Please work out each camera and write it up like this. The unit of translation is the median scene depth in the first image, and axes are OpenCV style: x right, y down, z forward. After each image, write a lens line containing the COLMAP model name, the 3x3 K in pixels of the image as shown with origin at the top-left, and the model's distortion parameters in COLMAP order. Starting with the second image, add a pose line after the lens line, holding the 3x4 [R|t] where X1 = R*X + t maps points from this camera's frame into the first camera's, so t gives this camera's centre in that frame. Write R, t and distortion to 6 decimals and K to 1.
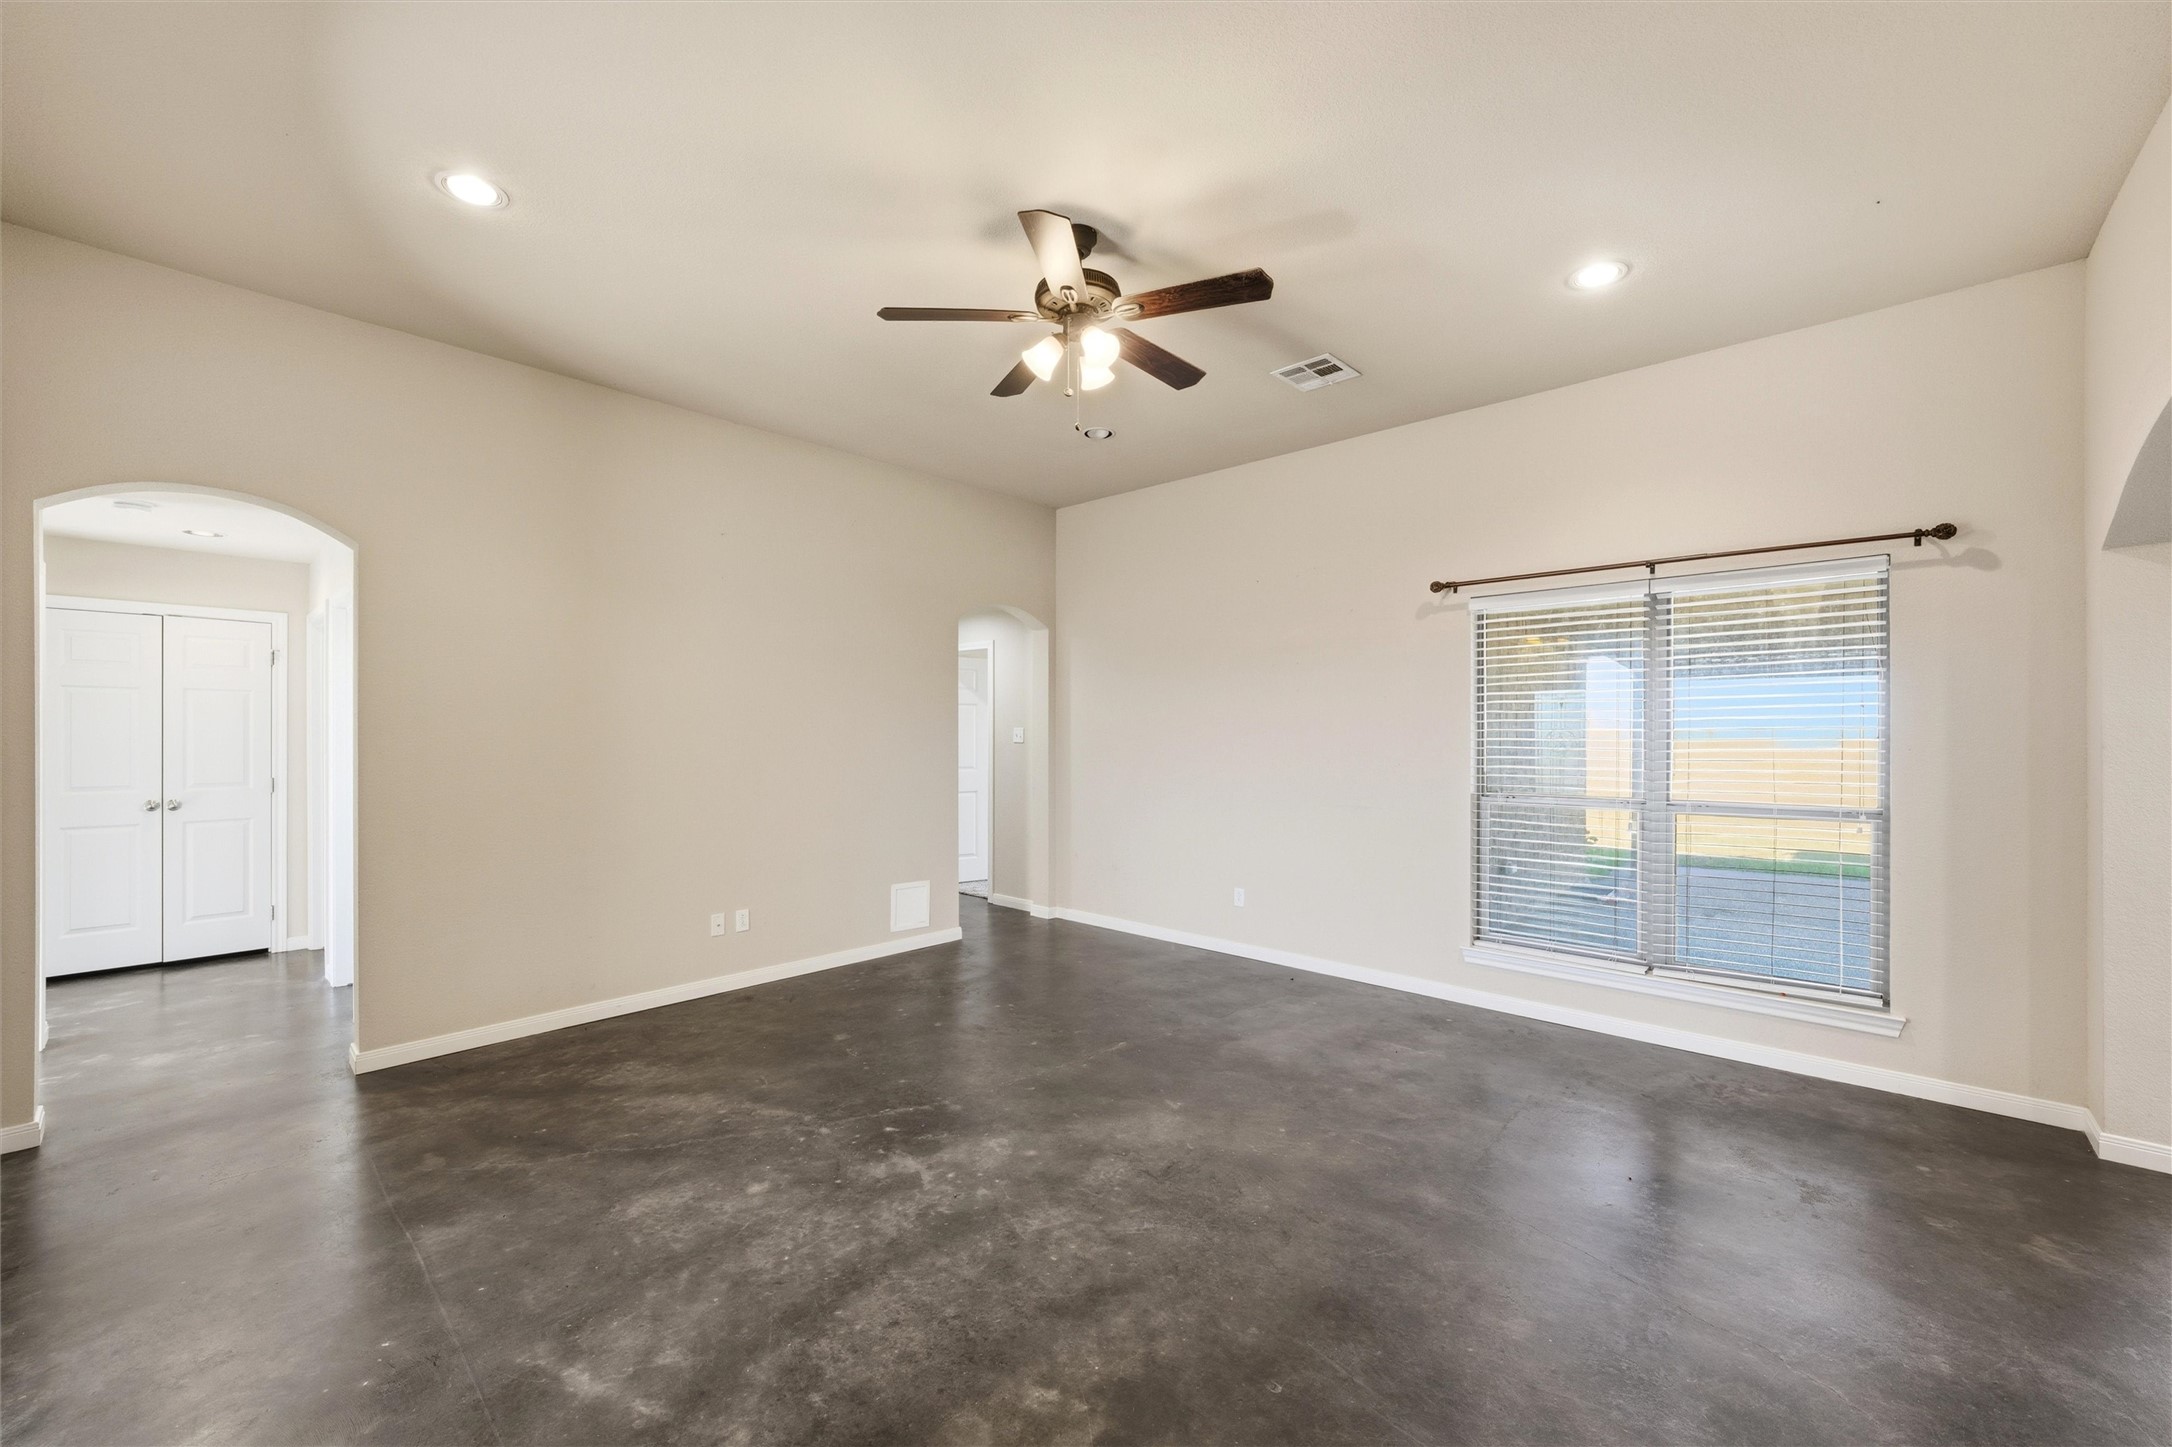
lens RADIAL K [[870.4, 0, 1086.0], [0, 870.4, 723.5], [0, 0, 1]] dist [-0.020906, 0.000080]
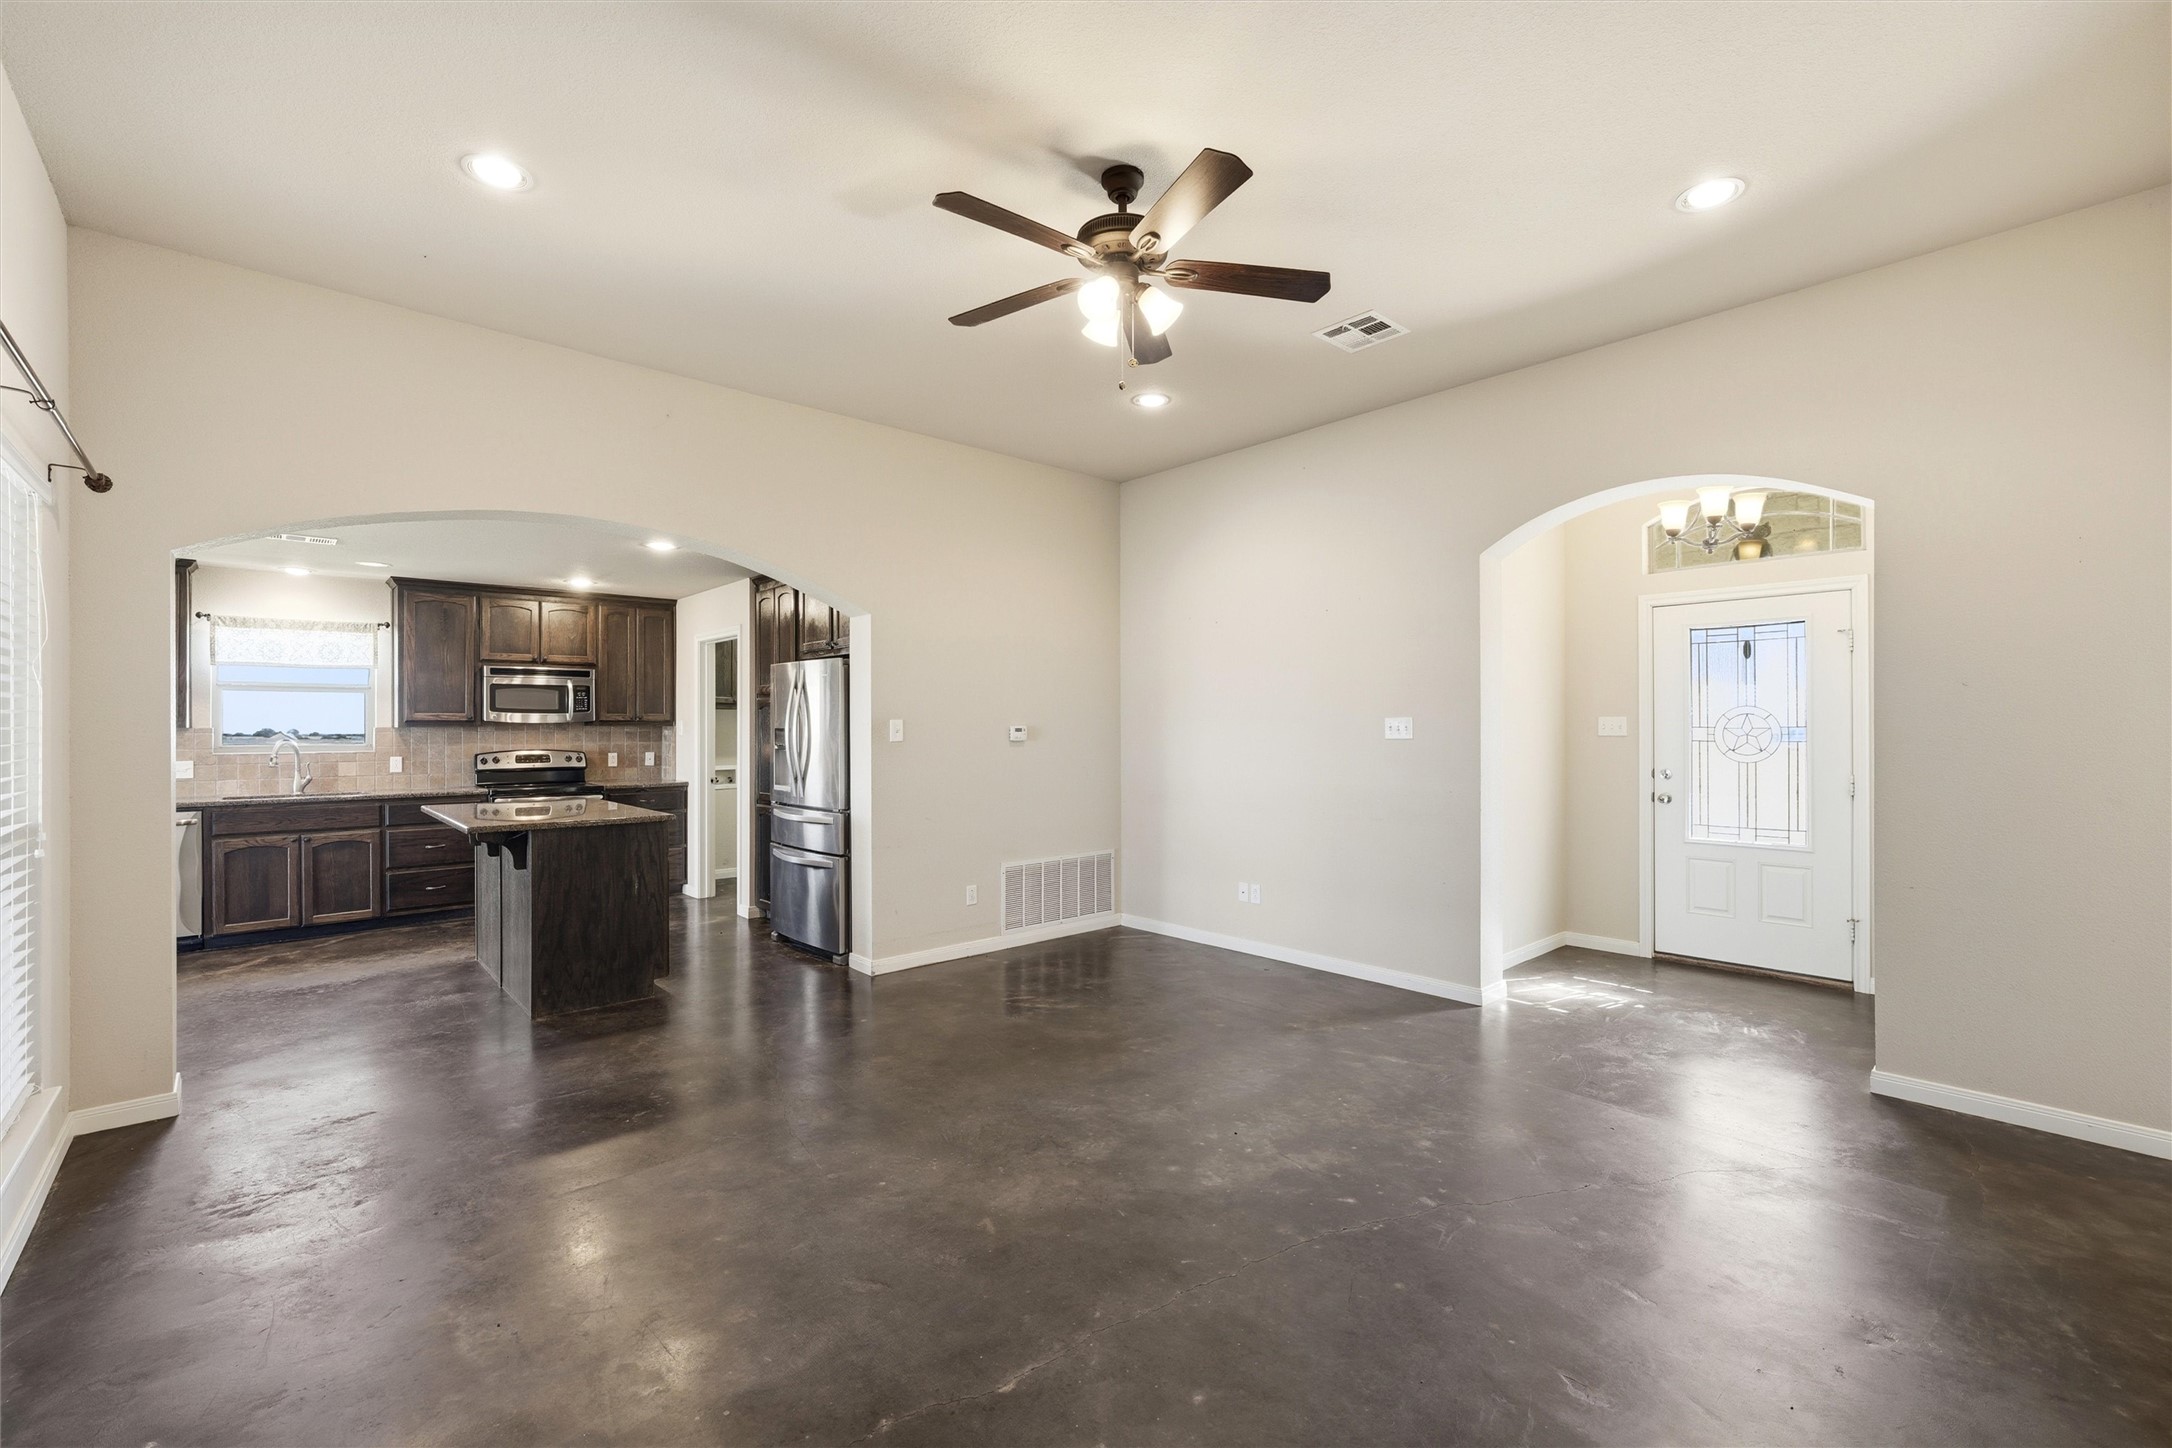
lens RADIAL K [[870.4, 0, 1086.0], [0, 870.4, 724.0], [0, 0, 1]] dist [-0.020906, 0.000080]
pose [[-0.995308, 0.001170, 0.096753, -0.061920], [-0.000434, 0.999863, -0.016549, 0.031680], [-0.096759, -0.016513, -0.995171, 1.987558]]
